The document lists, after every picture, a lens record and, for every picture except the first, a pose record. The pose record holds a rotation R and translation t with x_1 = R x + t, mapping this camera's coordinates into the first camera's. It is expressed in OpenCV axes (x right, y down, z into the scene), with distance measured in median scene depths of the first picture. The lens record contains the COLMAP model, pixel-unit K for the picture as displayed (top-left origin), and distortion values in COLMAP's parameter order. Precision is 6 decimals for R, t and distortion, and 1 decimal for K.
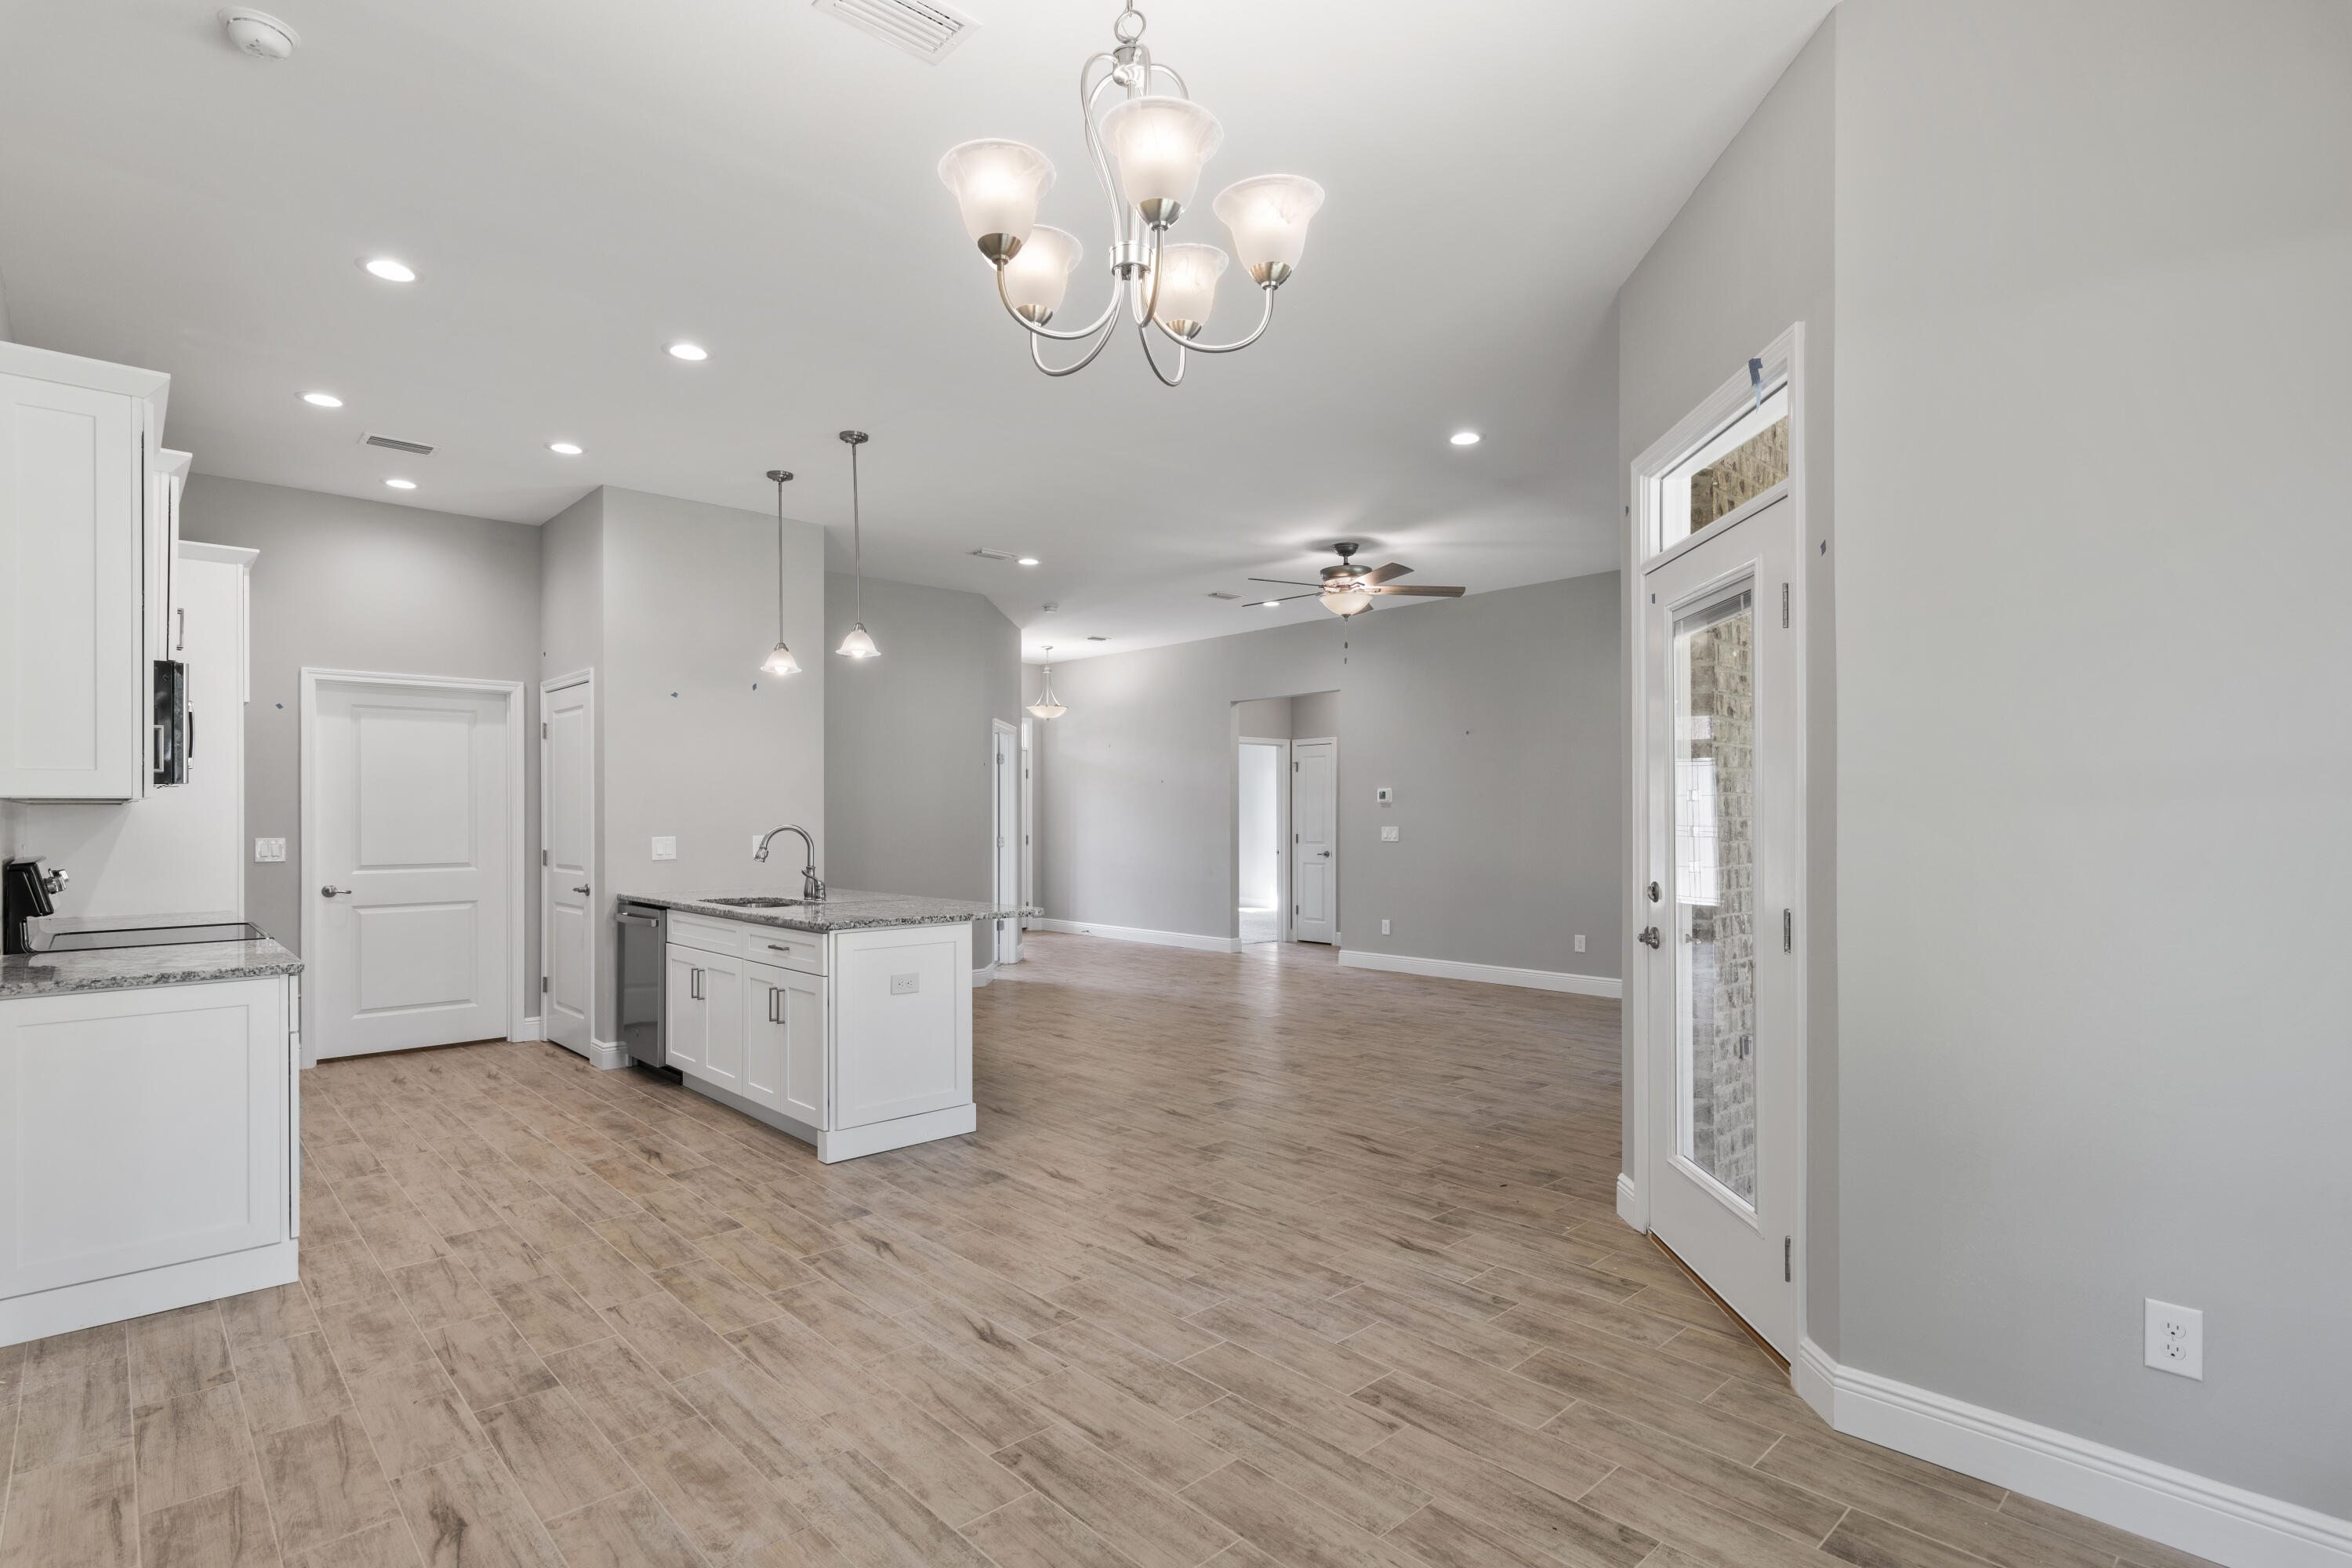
lens RADIAL K [[1153.9, 0, 1181.0], [0, 1153.9, 809.6], [0, 0, 1]] dist [0.003789, -0.000039]
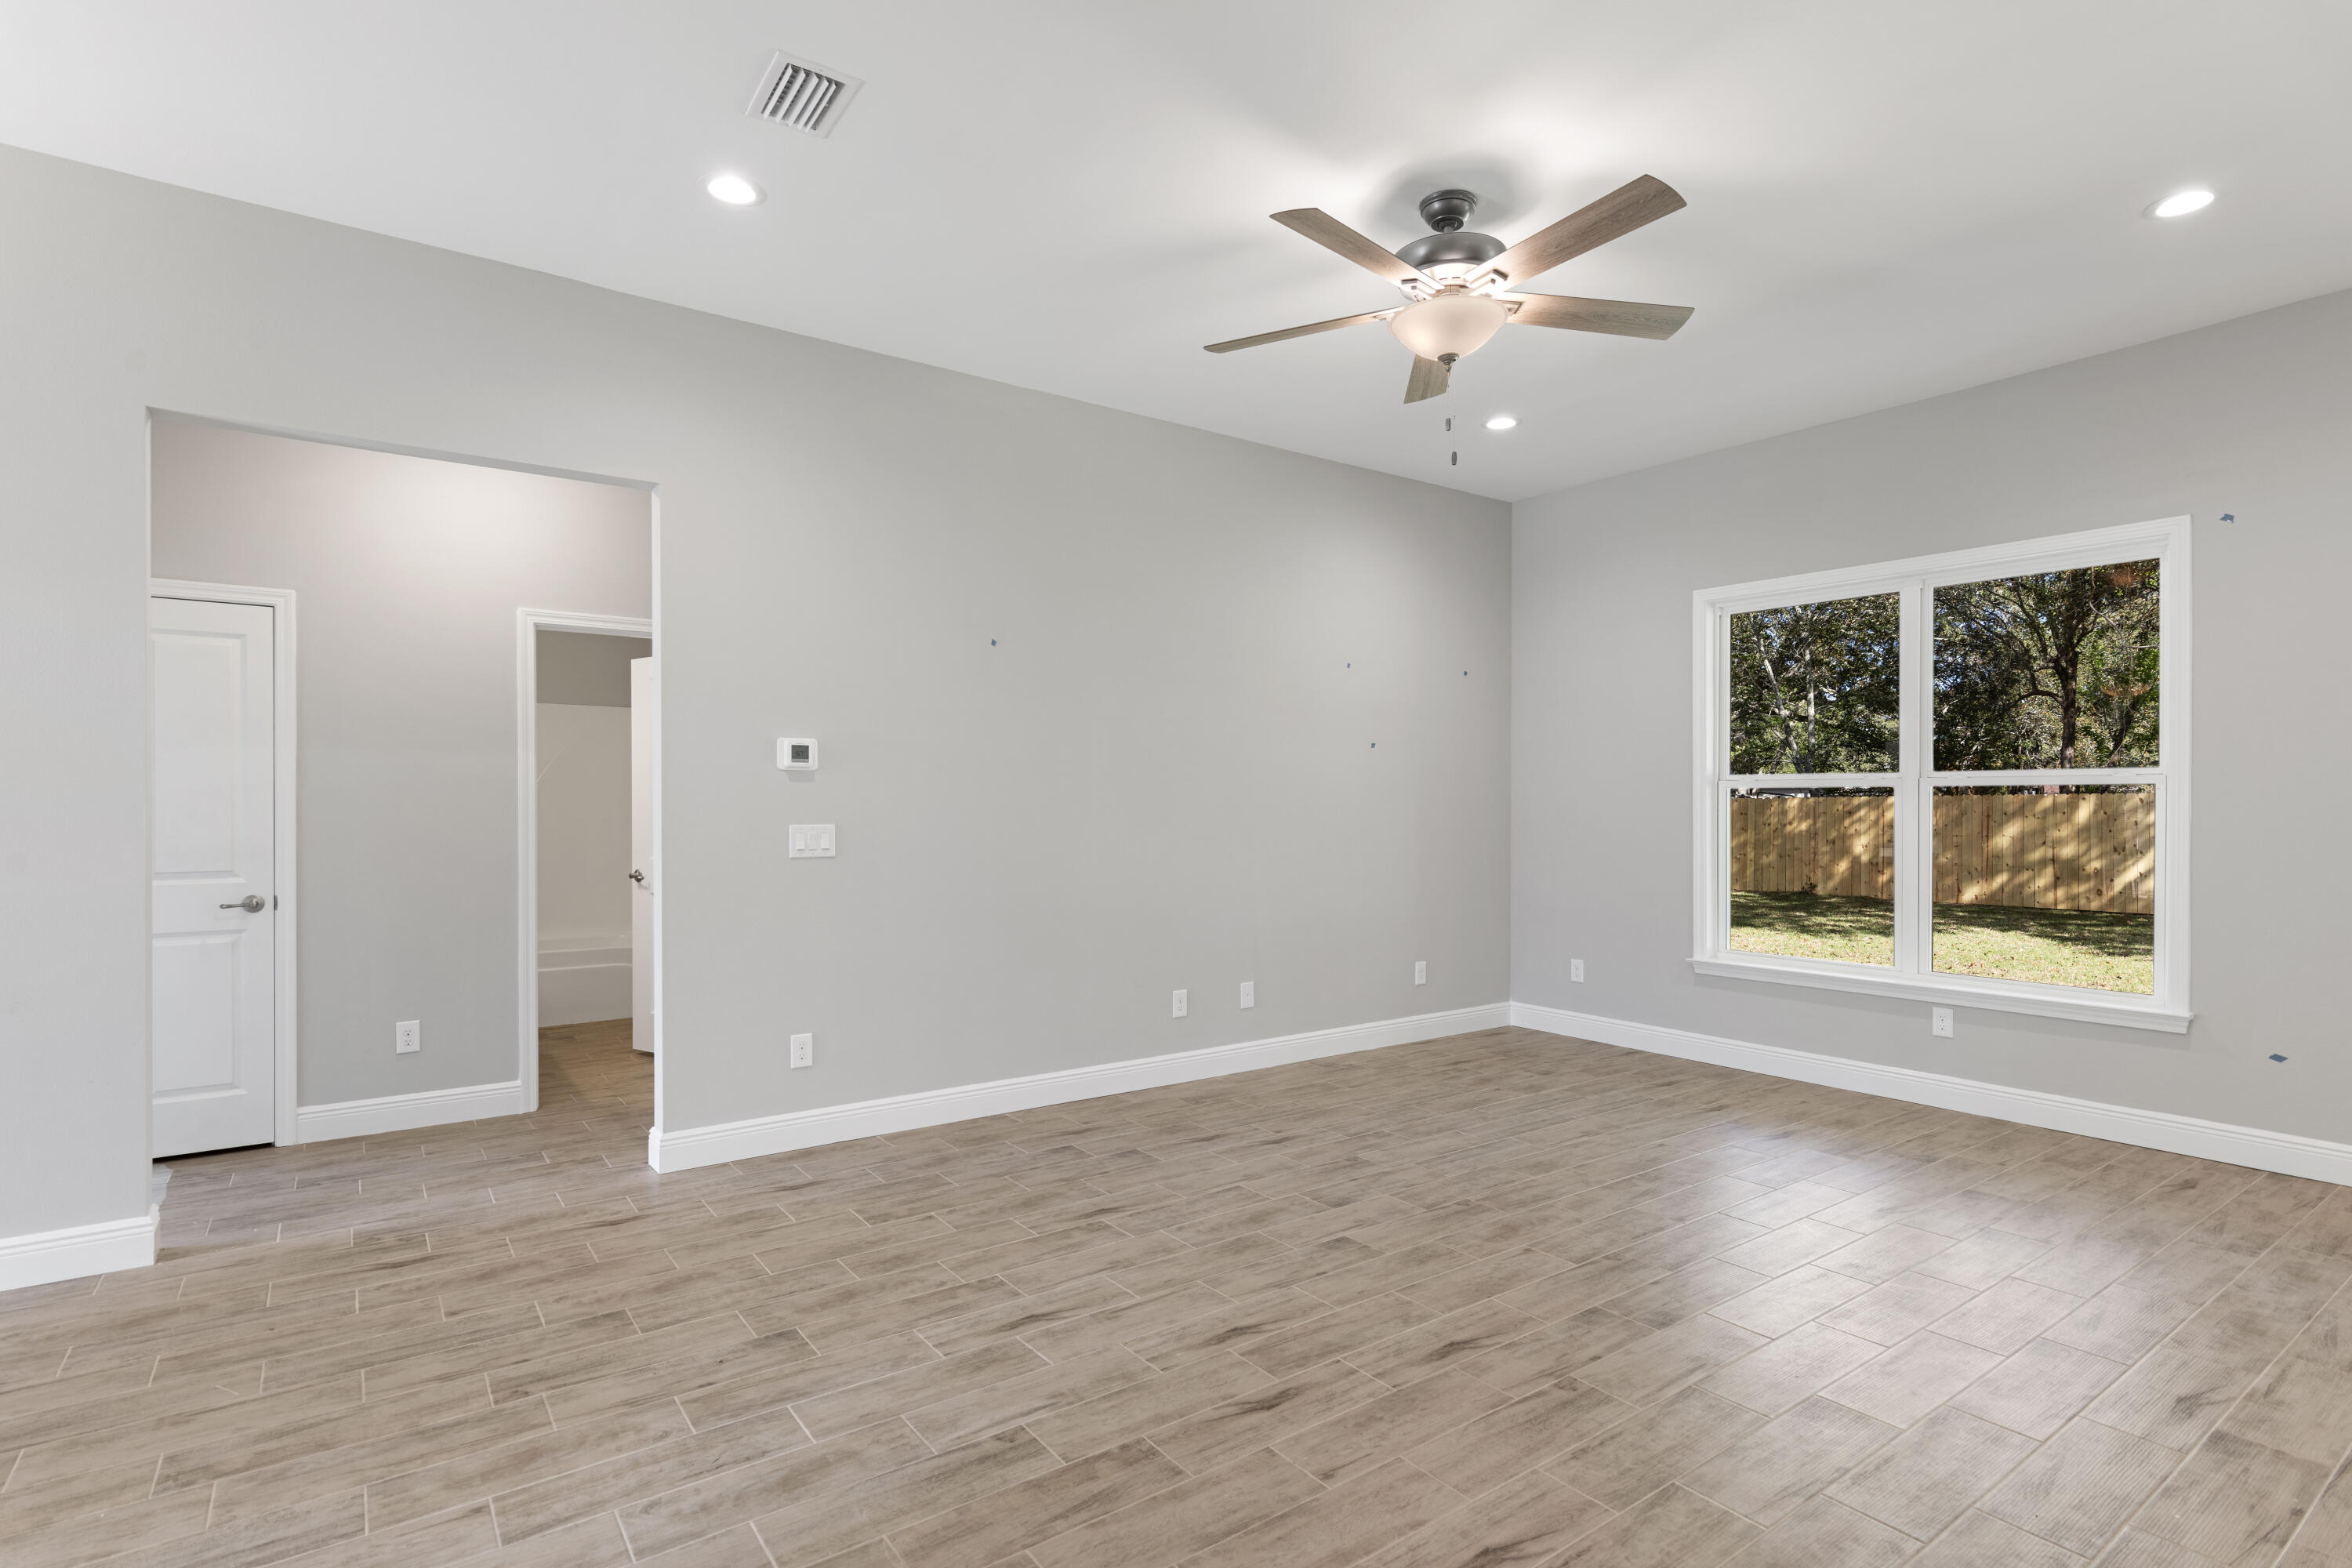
lens RADIAL K [[1153.9, 0, 1181.0], [0, 1153.9, 809.6], [0, 0, 1]] dist [0.003789, -0.000039]
pose [[0.122147, -0.000495, 0.992512, -0.501401], [-0.006488, 0.999978, 0.001297, 0.015153], [-0.992491, -0.006597, 0.122141, 1.630363]]
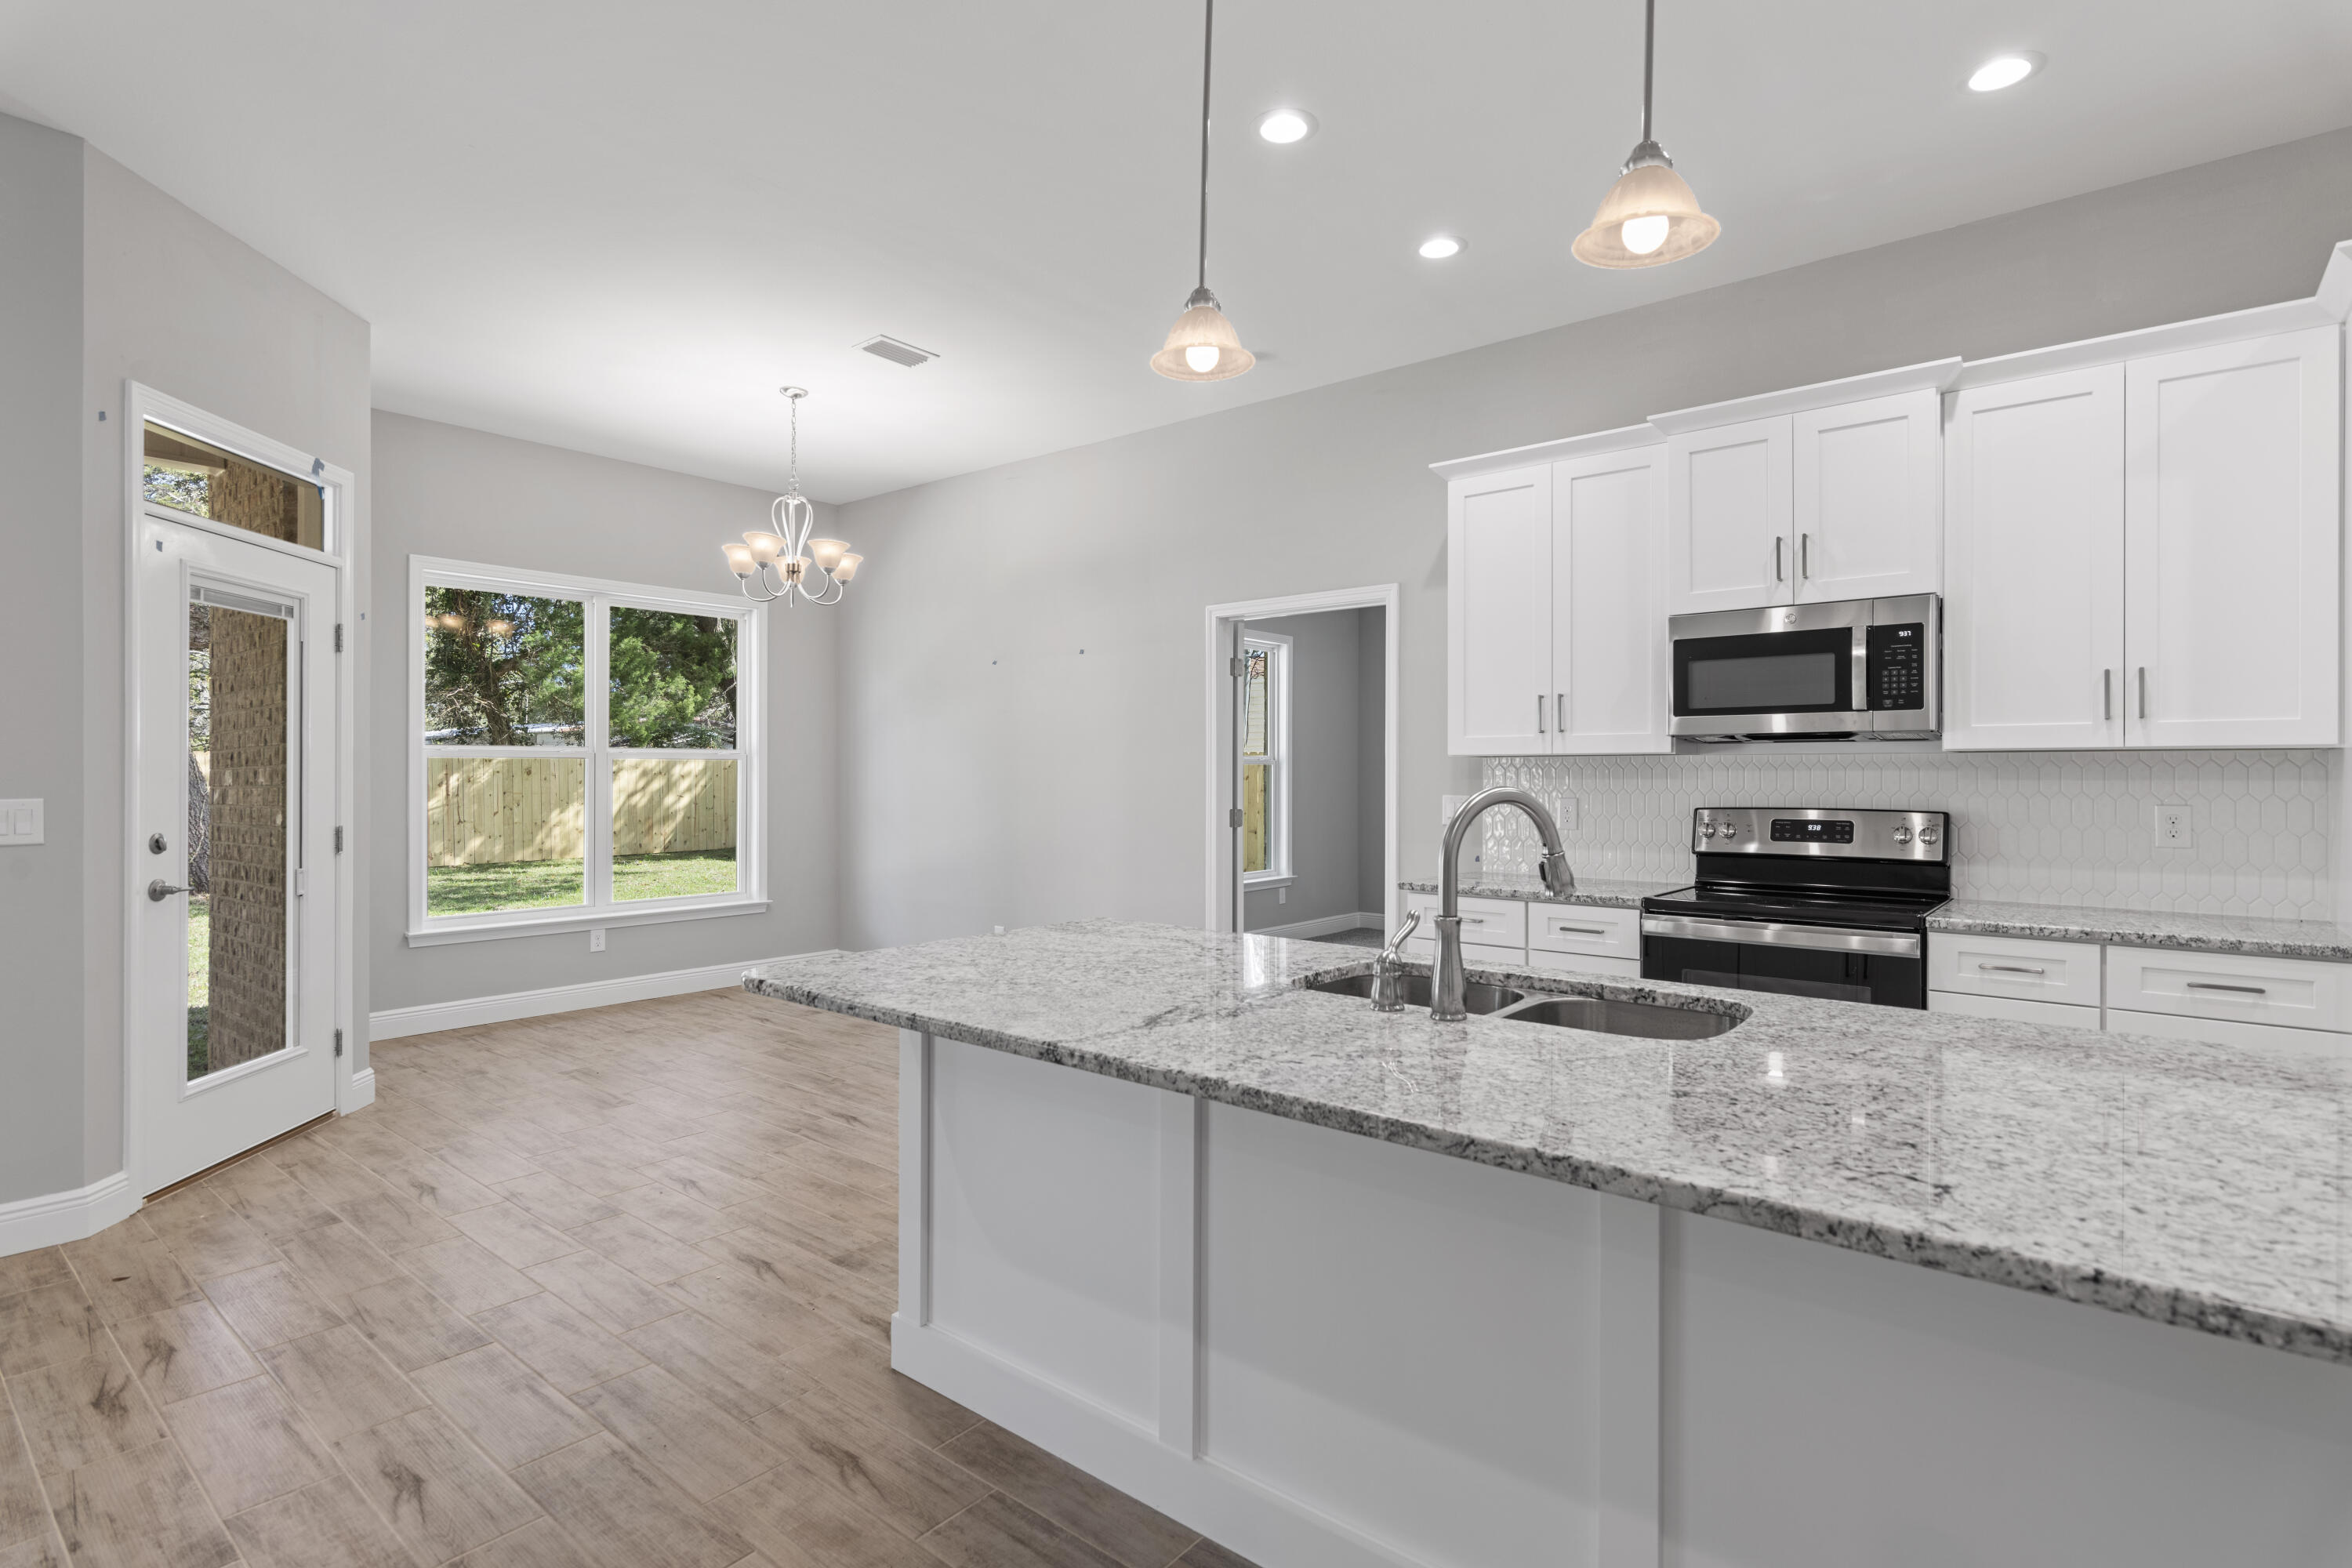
lens RADIAL K [[1148.9, 0, 1177.7], [0, 1148.9, 772.8], [0, 0, 1]] dist [0.003717, 0.000257]
pose [[-0.991521, -0.000548, -0.129944, -0.239430], [0.000193, 0.999984, -0.005695, 0.012336], [0.129945, -0.005671, -0.991505, 1.541296]]
